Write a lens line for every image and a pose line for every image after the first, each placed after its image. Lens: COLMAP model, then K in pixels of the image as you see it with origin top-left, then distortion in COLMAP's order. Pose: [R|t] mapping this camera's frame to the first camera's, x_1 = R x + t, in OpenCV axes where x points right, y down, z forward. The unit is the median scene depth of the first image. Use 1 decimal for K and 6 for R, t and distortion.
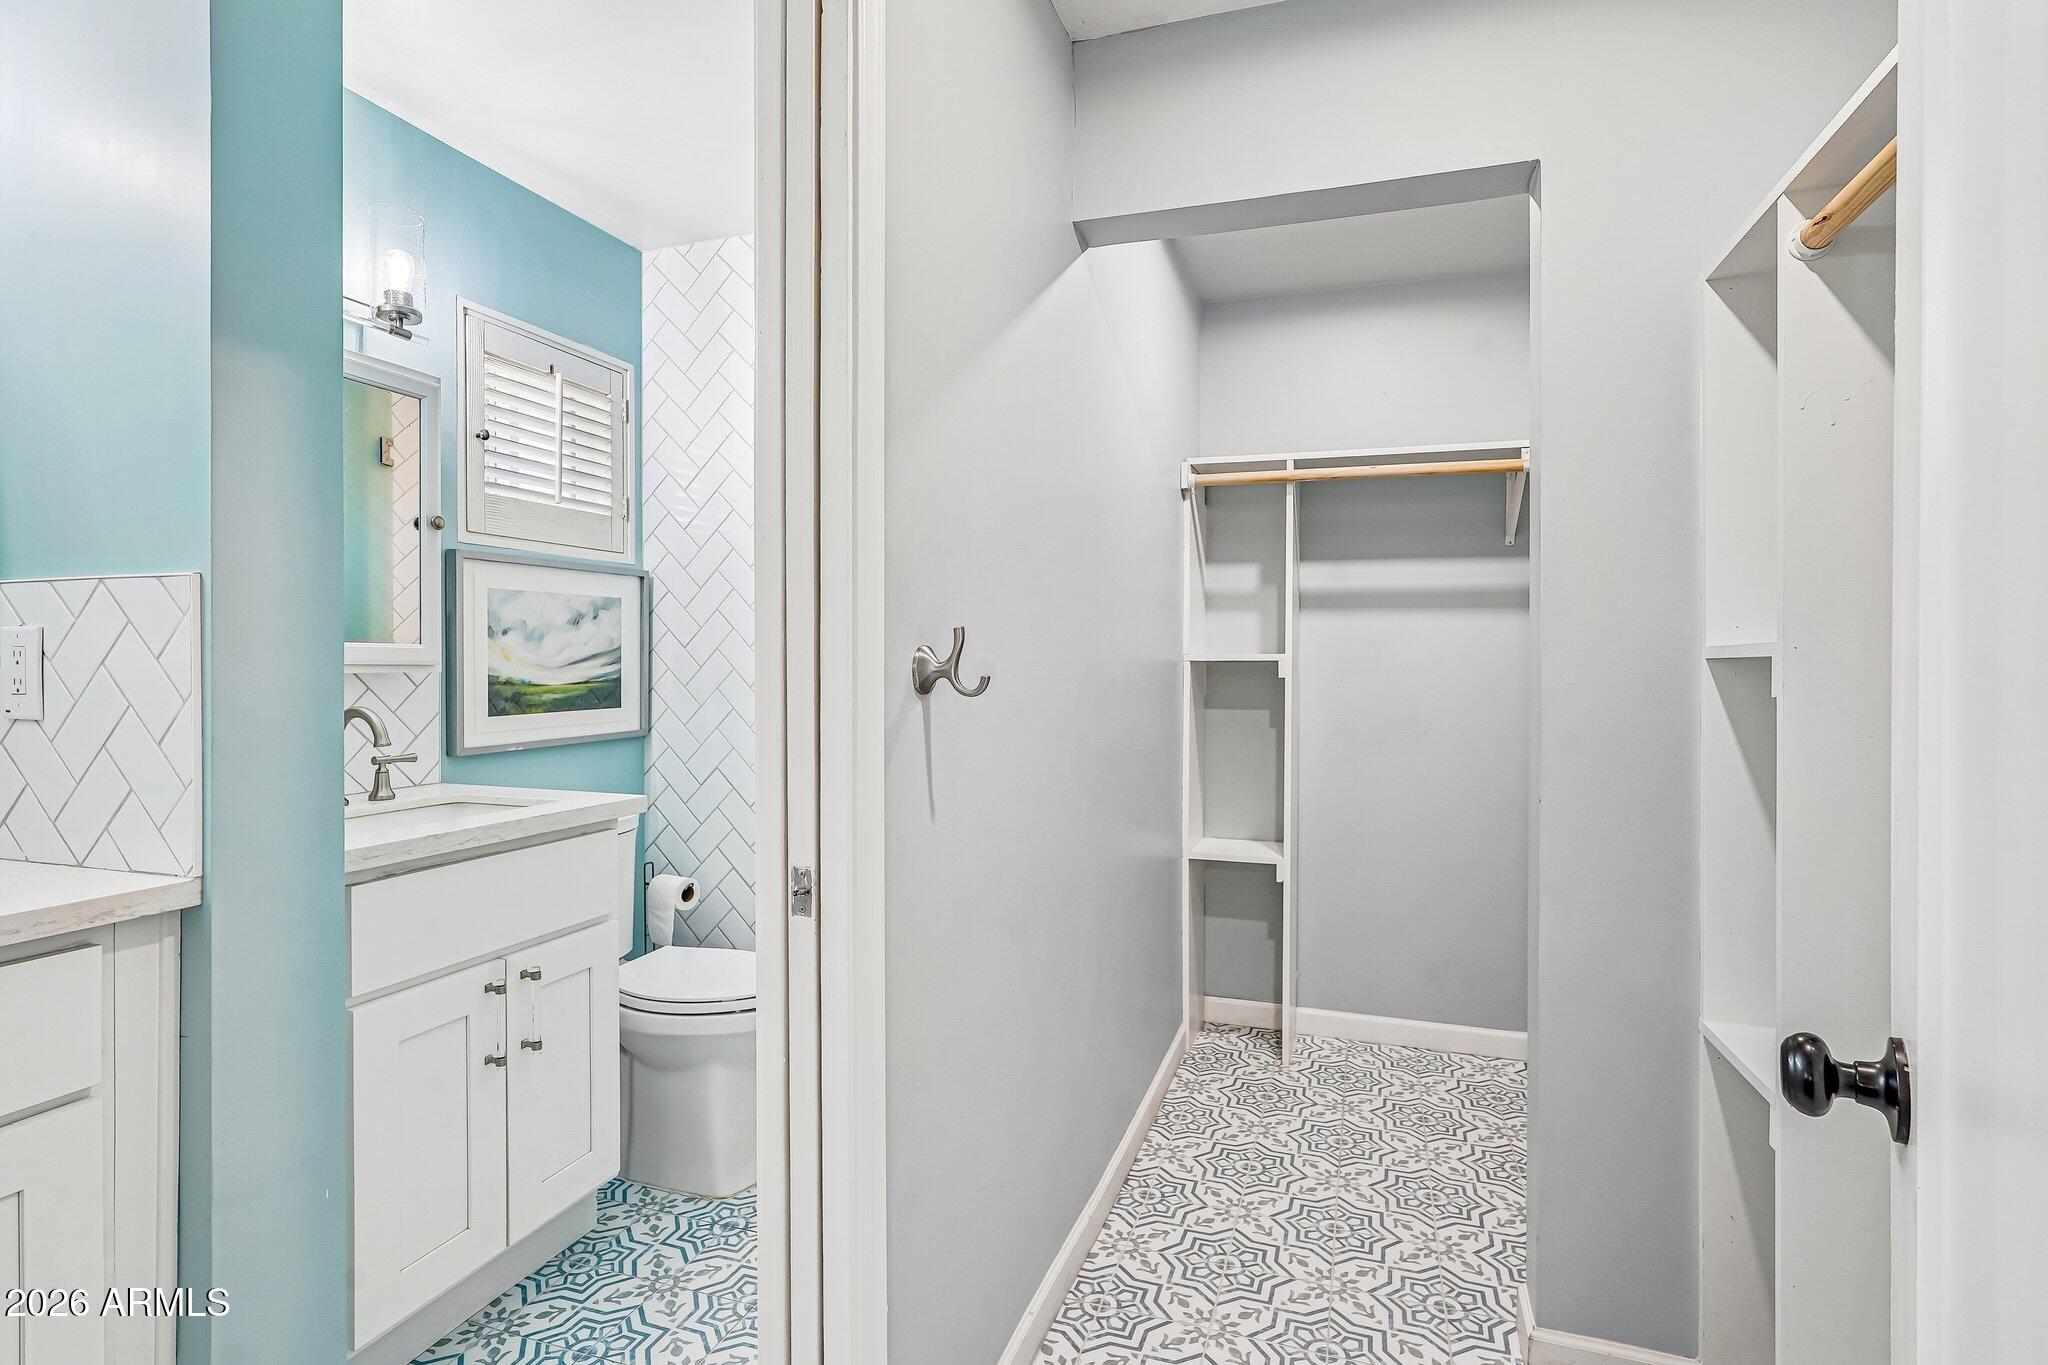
lens RADIAL K [[972.5, 0, 1038.0], [0, 972.5, 662.1], [0, 0, 1]] dist [0.007223, 0.000602]
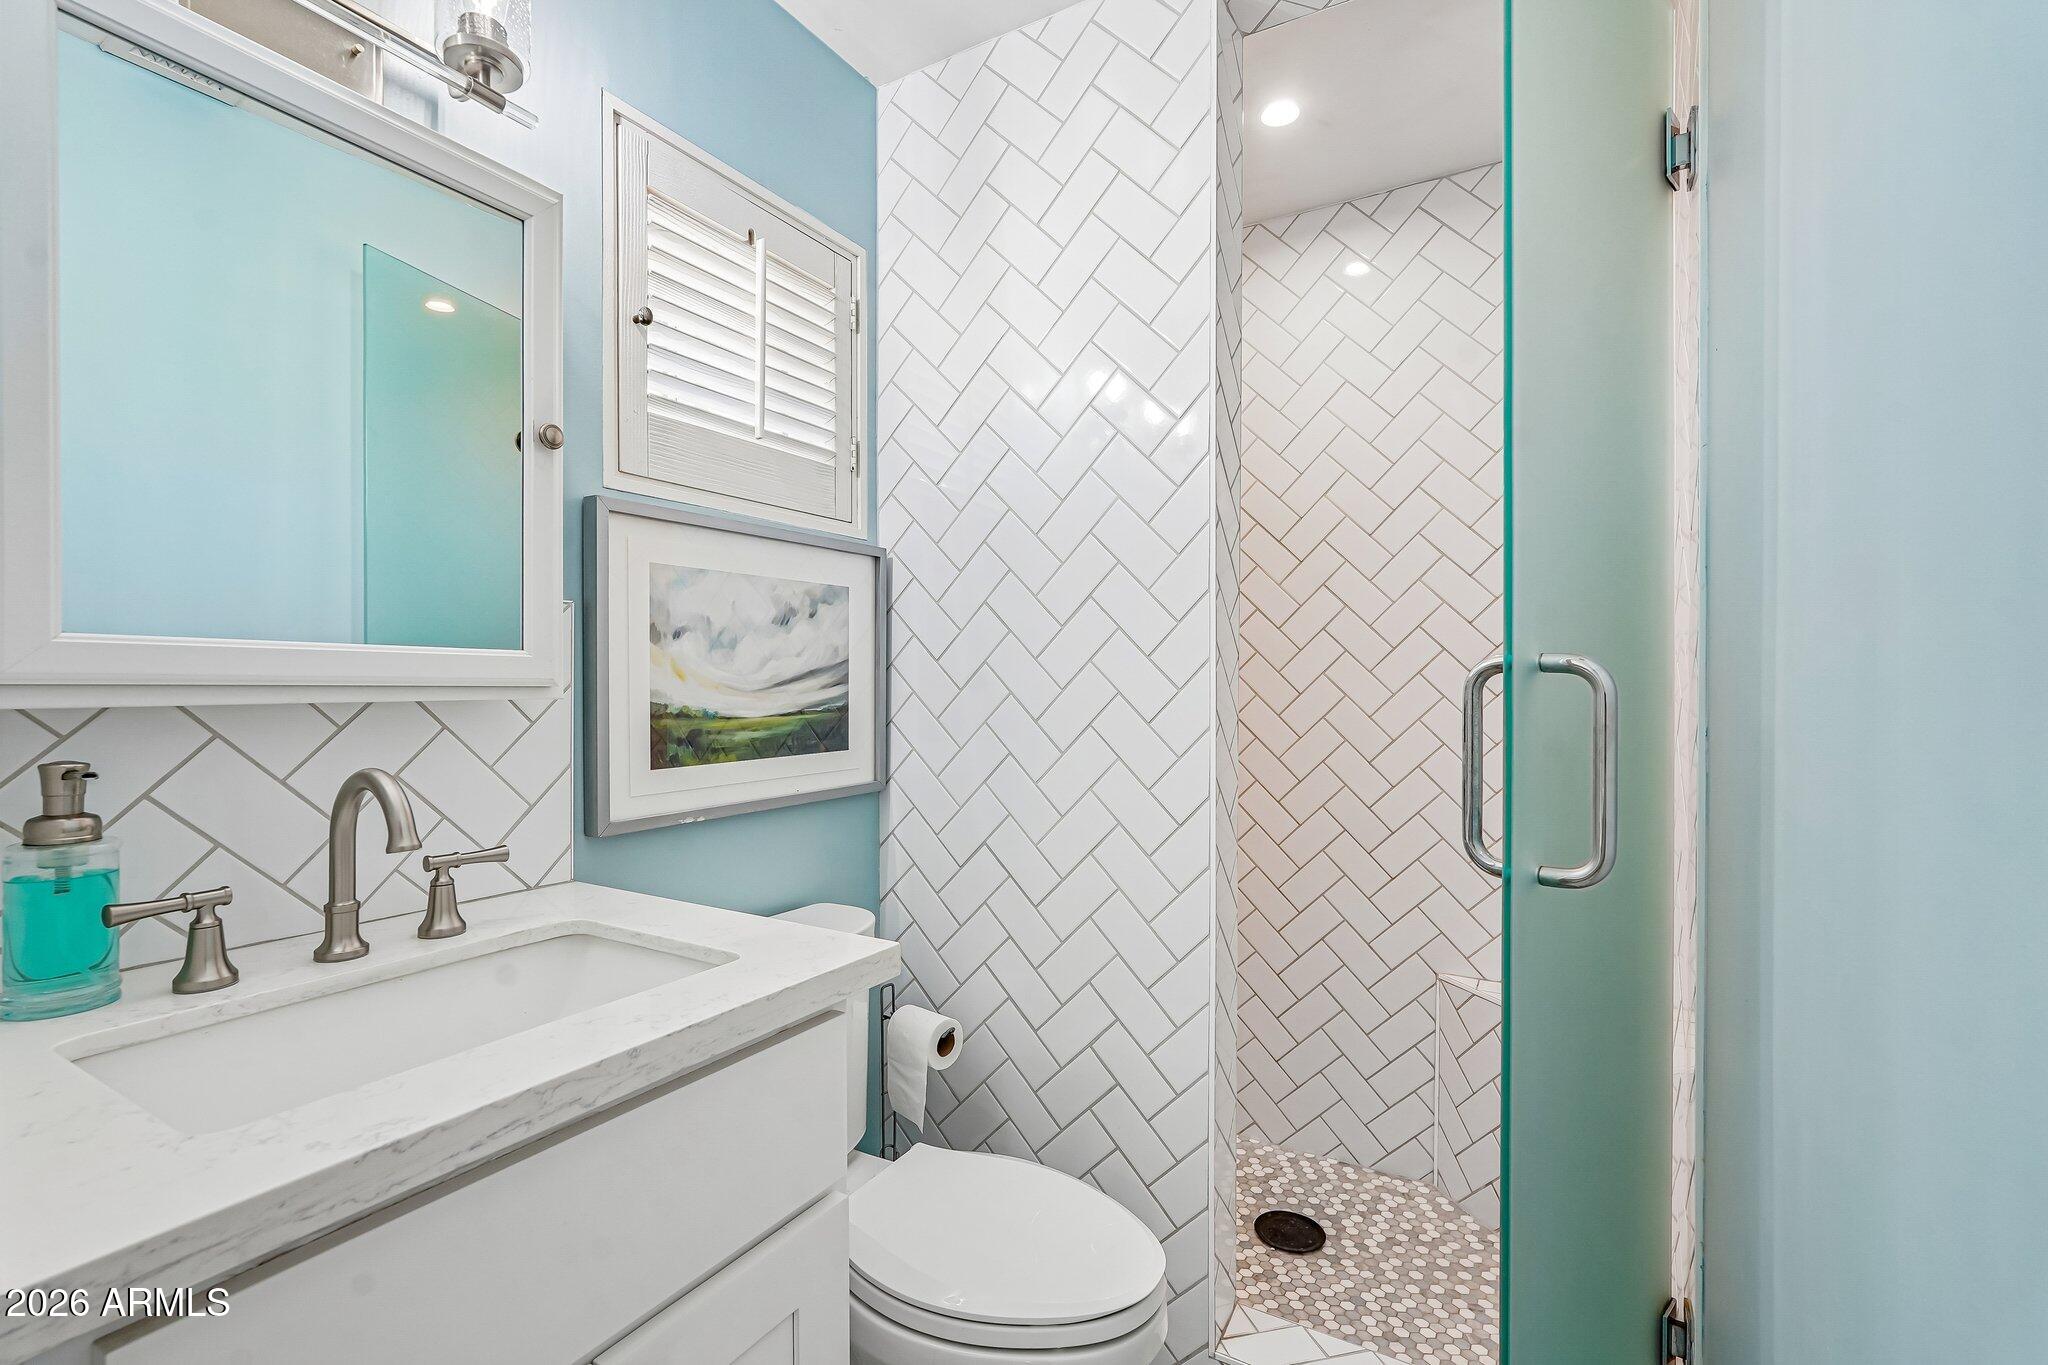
lens RADIAL K [[900.1, 0, 1015.7], [0, 900.1, 688.9], [0, 0, 1]] dist [-0.018979, 0.007466]
pose [[0.976840, 0.001265, -0.213966, -0.194556], [0.000017, 0.999982, 0.005990, 0.000875], [0.213969, -0.005855, 0.976823, 0.445918]]
